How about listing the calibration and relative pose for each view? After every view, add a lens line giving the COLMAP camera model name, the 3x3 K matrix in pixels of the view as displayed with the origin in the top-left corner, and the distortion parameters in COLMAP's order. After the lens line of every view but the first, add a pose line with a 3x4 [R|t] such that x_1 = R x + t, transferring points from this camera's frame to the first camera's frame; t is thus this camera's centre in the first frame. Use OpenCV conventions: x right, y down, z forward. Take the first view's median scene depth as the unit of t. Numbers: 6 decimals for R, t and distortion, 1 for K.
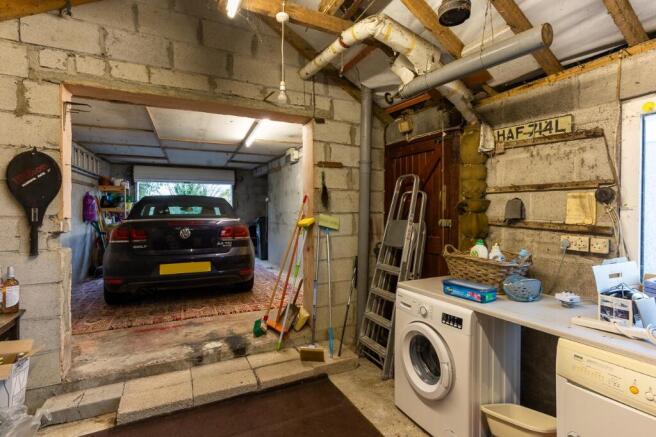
lens RADIAL K [[315.8, 0, 326.8], [0, 315.8, 212.8], [0, 0, 1]] dist [0.006614, 0.000502]
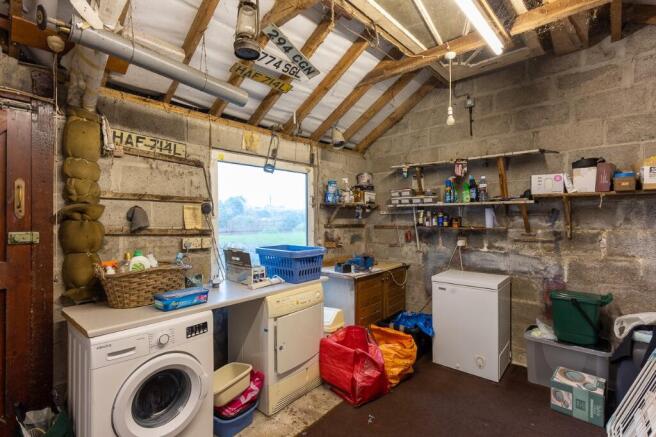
lens RADIAL K [[315.8, 0, 327.7], [0, 315.8, 221.1], [0, 0, 1]] dist [0.006614, 0.000502]
pose [[-0.350869, -0.007756, 0.936392, -0.596221], [0.002755, 0.999953, 0.009315, -0.007471], [-0.936421, 0.005848, -0.350831, 0.847649]]
